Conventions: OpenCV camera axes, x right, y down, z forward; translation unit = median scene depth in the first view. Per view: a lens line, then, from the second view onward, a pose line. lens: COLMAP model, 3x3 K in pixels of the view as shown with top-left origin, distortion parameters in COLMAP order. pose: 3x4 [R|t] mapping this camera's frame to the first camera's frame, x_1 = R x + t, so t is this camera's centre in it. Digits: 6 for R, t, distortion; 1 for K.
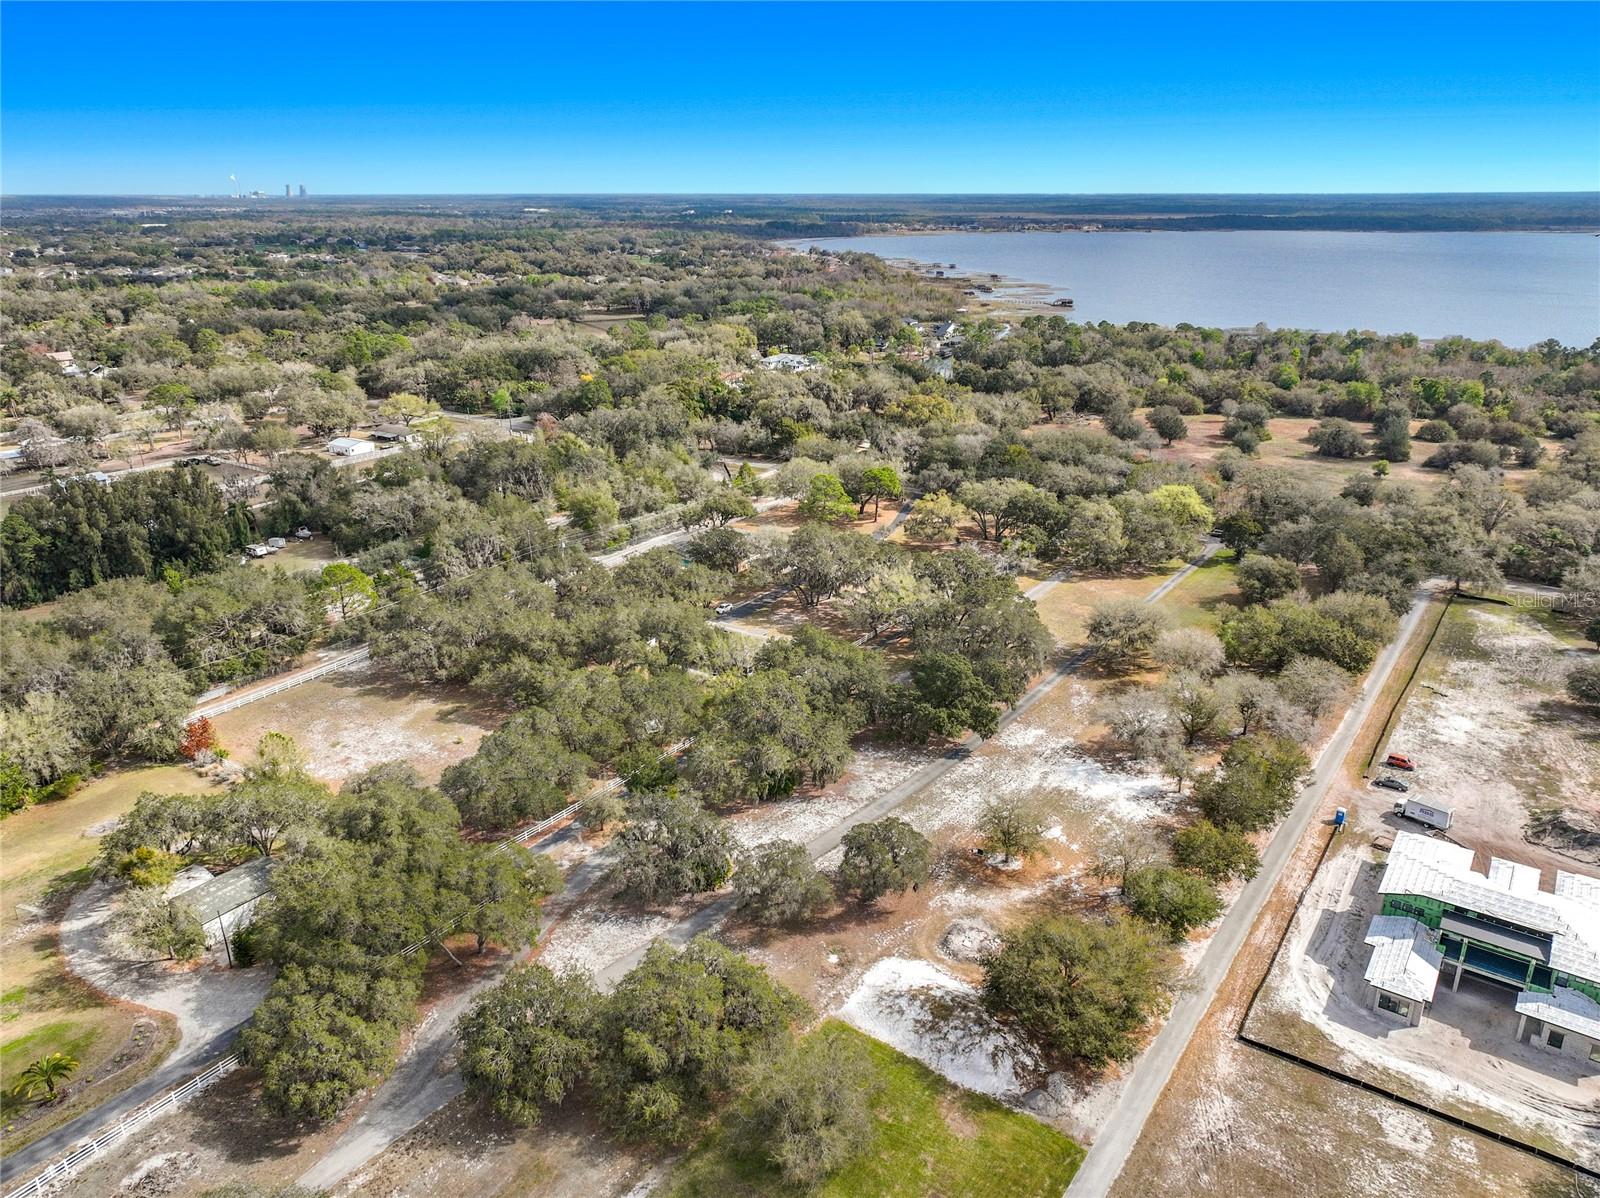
lens RADIAL K [[1126.2, 0, 800.0], [0, 1126.2, 599.0], [0, 0, 1]] dist [0.002401, 0.011984]
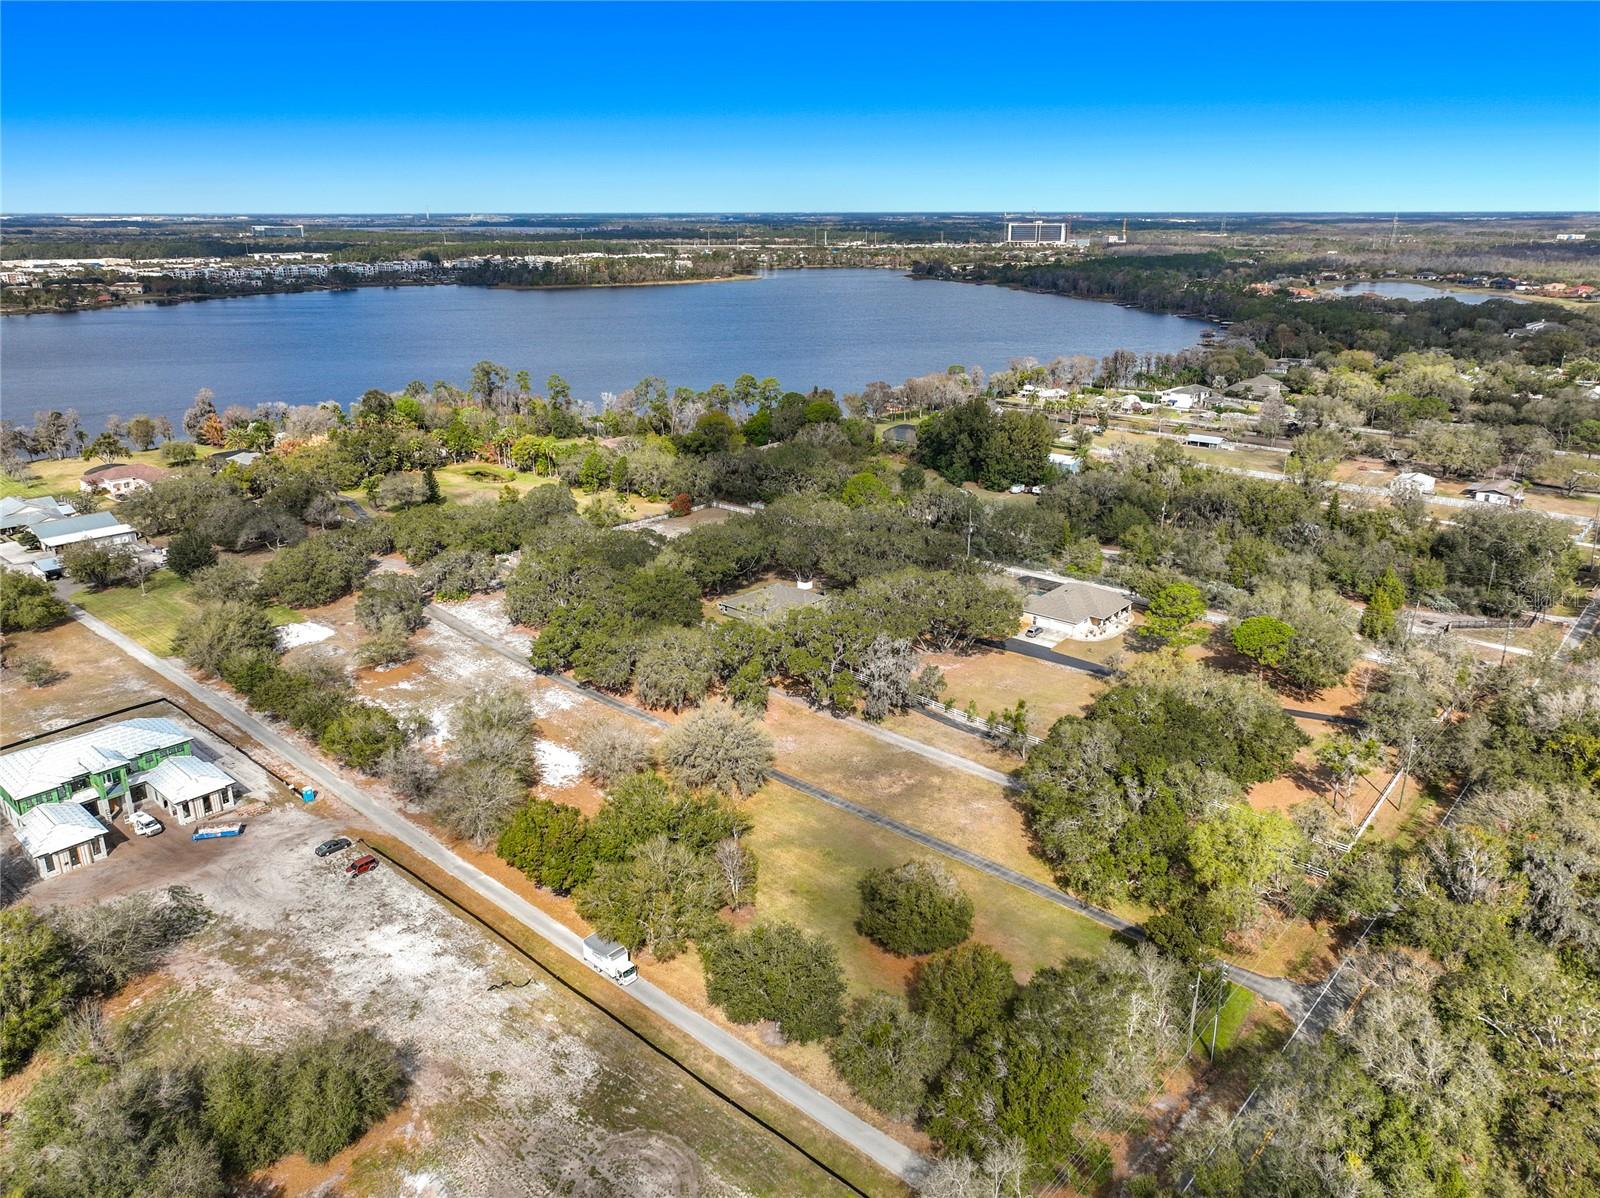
lens RADIAL K [[1125.6, 0, 800.0], [0, 1125.6, 599.0], [0, 0, 1]] dist [0.002963, 0.007686]
pose [[-0.112749, 0.328819, -0.937639, 1.241737], [-0.338144, 0.874633, 0.347384, -0.452578], [0.934316, 0.356224, 0.012574, 1.232336]]
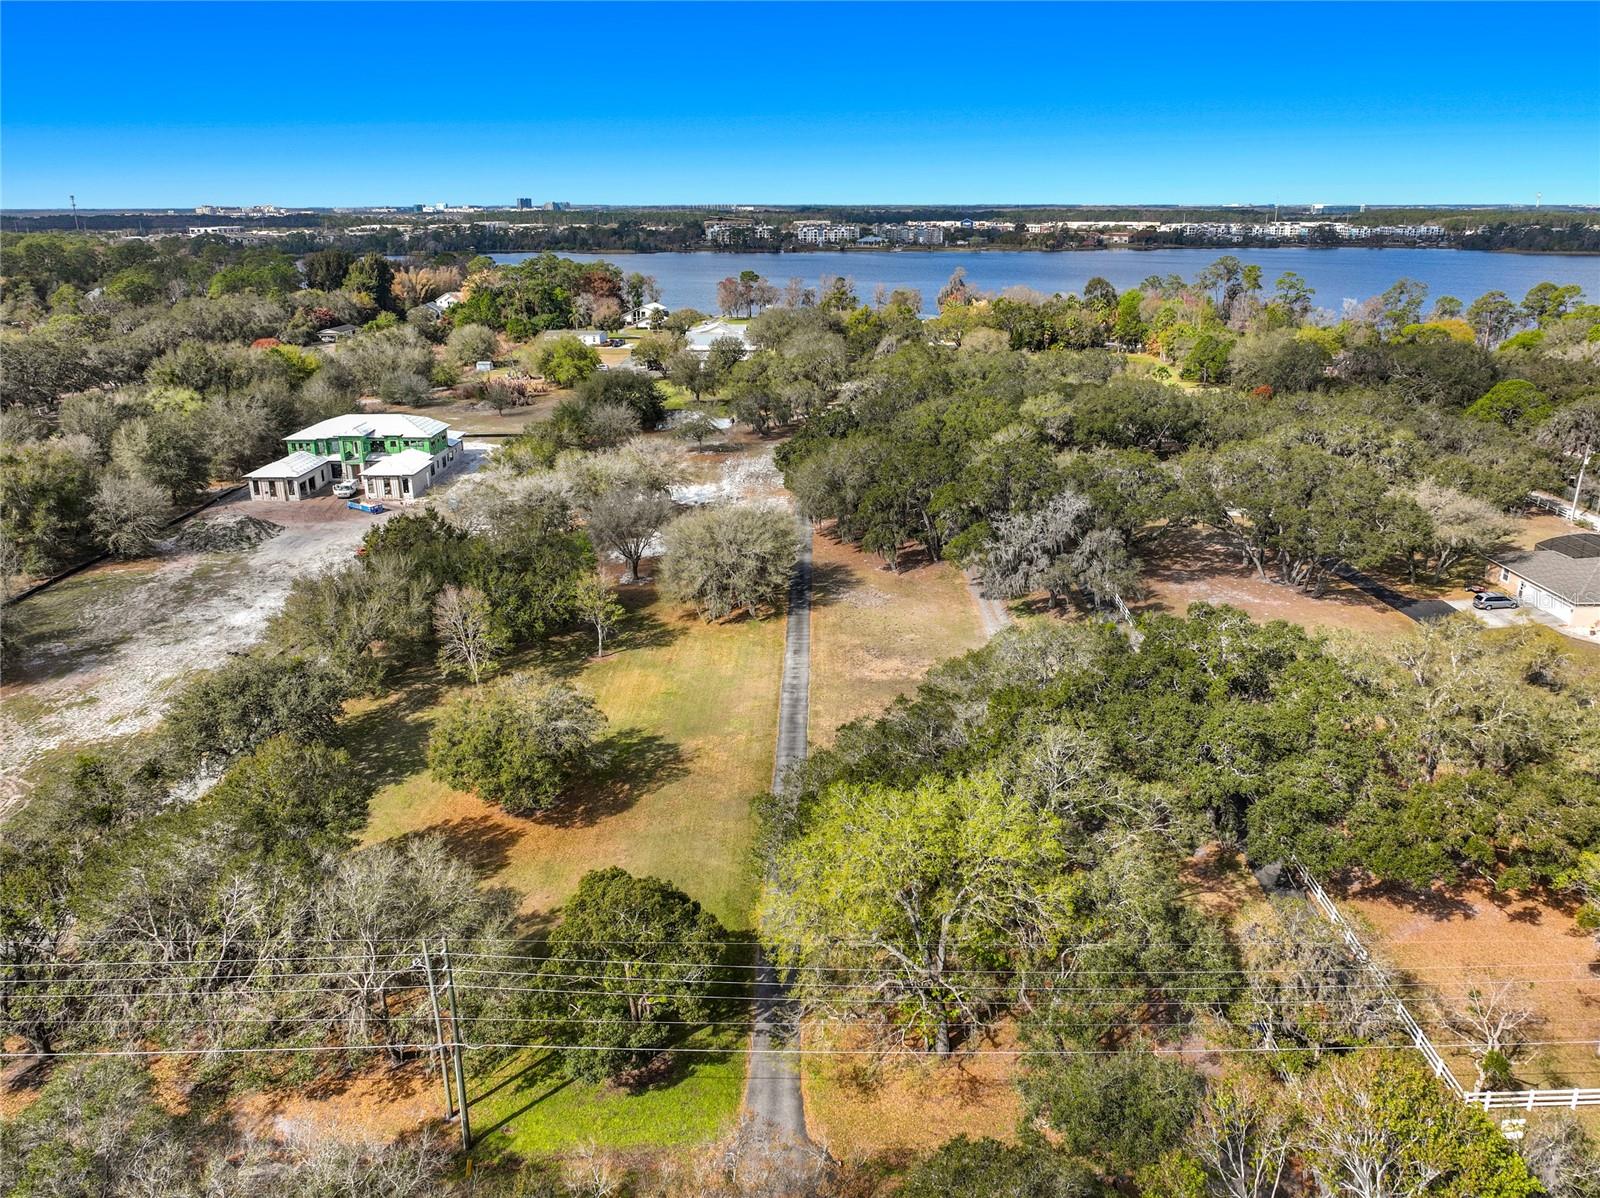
lens RADIAL K [[1163.0, 0, 820.7], [0, 1163.0, 578.6], [0, 0, 1]] dist [-0.016028, 0.007065]
pose [[-0.818417, 0.181435, -0.545229, 0.735491], [-0.193882, 0.806013, 0.559243, -0.396010], [0.540928, 0.563404, -0.624478, 1.743362]]
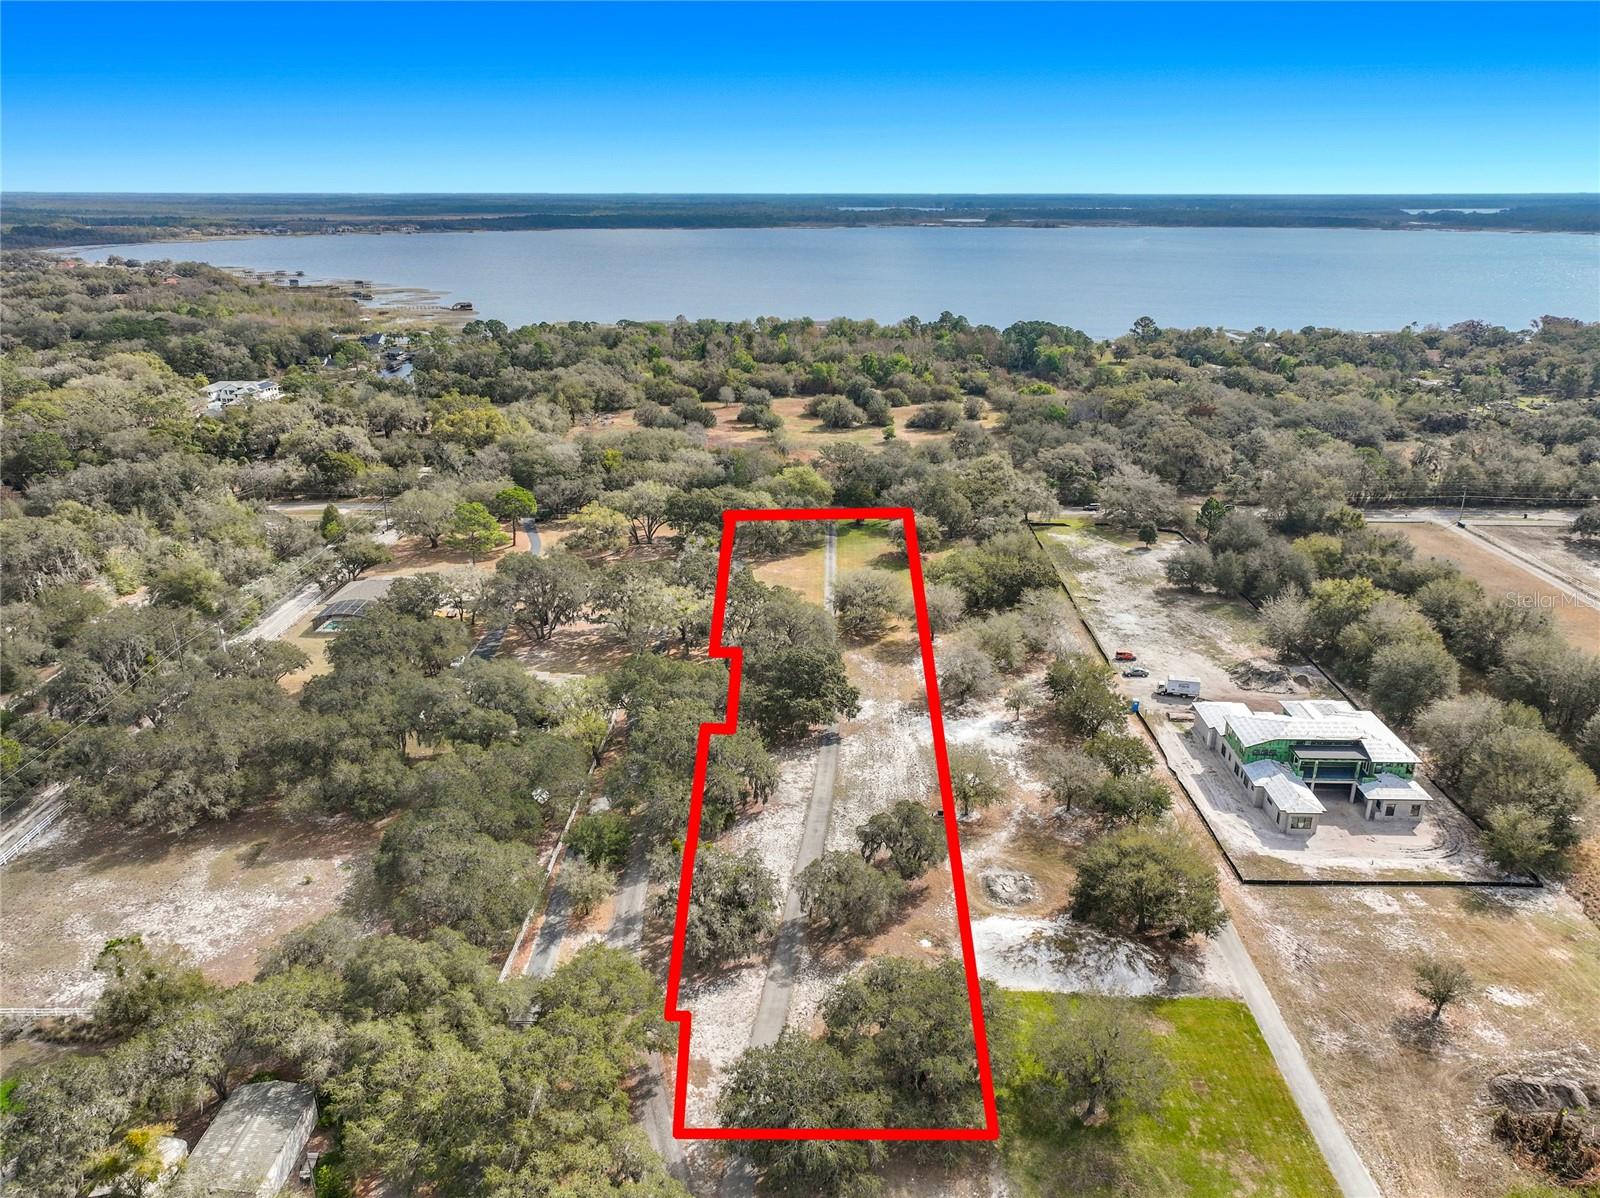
lens RADIAL K [[1125.6, 0, 800.0], [0, 1125.6, 599.0], [0, 0, 1]] dist [0.002963, 0.007686]
pose [[0.832973, -0.187298, 0.520649, -0.409845], [0.187164, 0.980875, 0.053420, -0.052028], [-0.520697, 0.052950, 0.852098, 0.118147]]
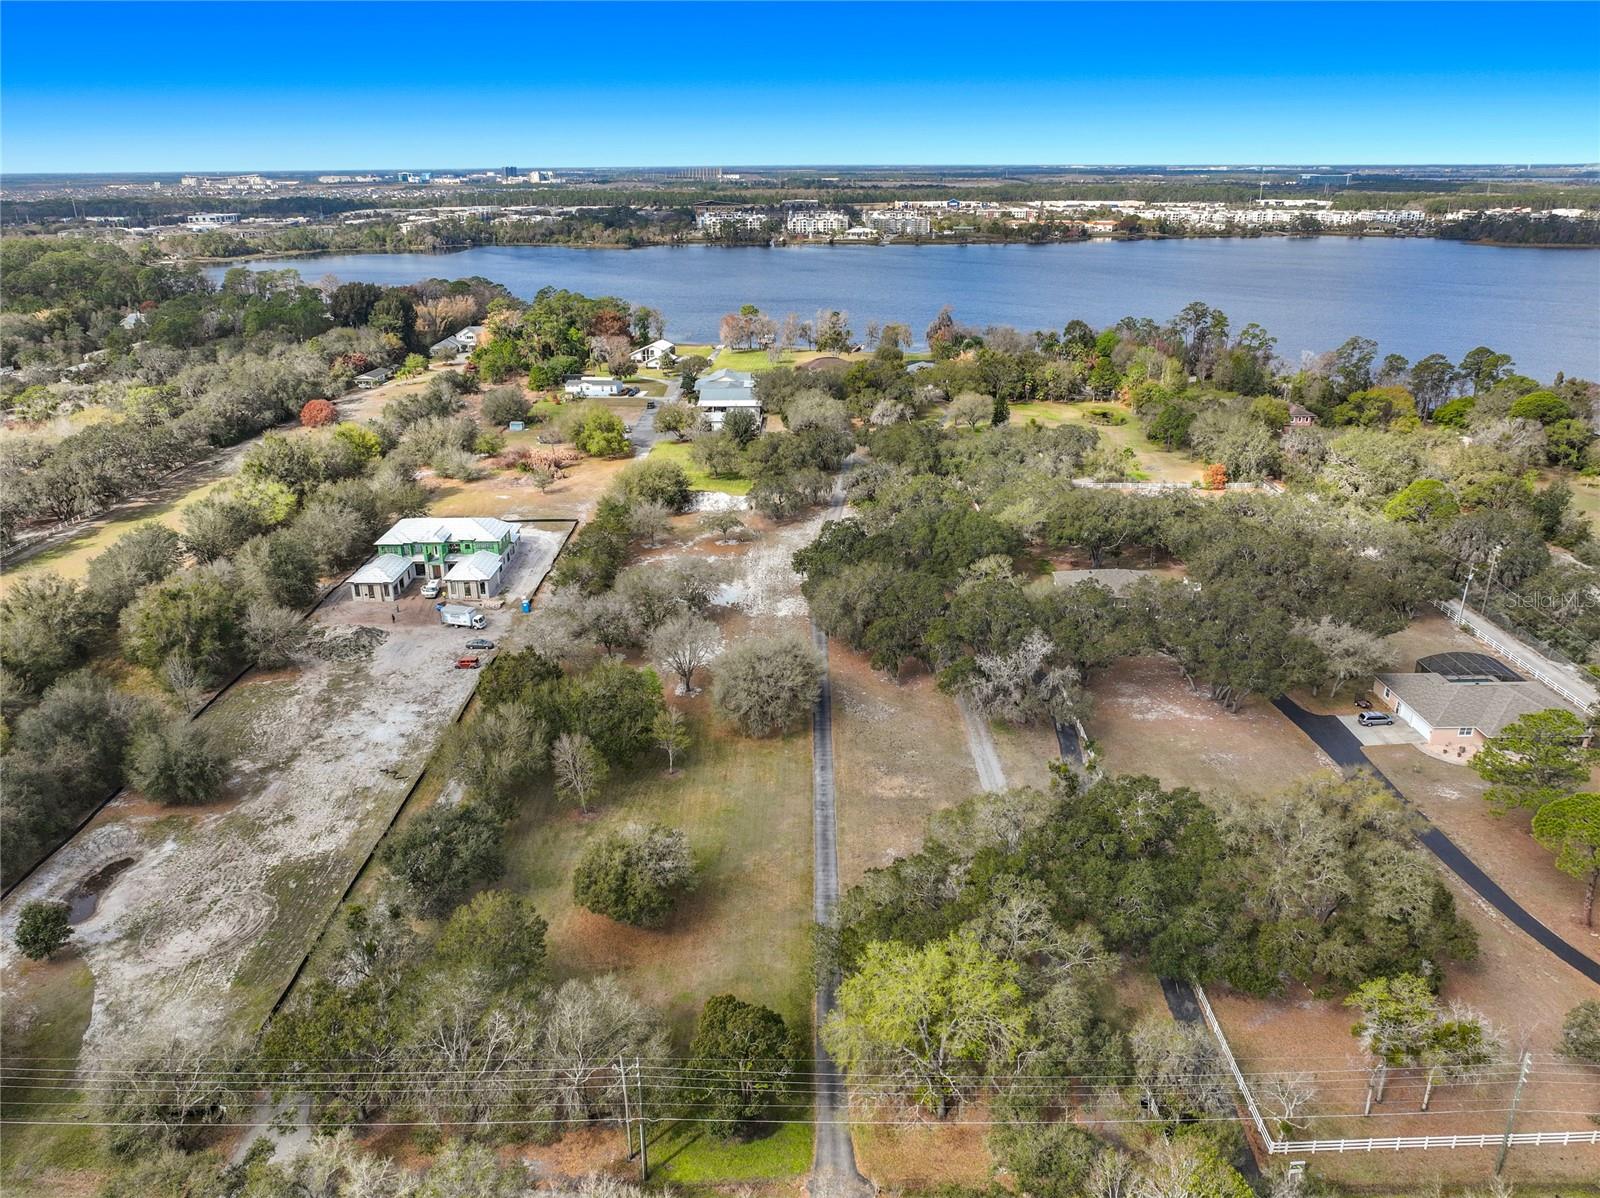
lens RADIAL K [[1154.8, 0, 800.0], [0, 1154.8, 599.0], [0, 0, 1]] dist [-0.017750, 0.001674]
pose [[-0.820930, 0.210265, -0.530908, 0.833644], [-0.187607, 0.778815, 0.598541, -0.597253], [0.539331, 0.590962, -0.599905, 1.771030]]
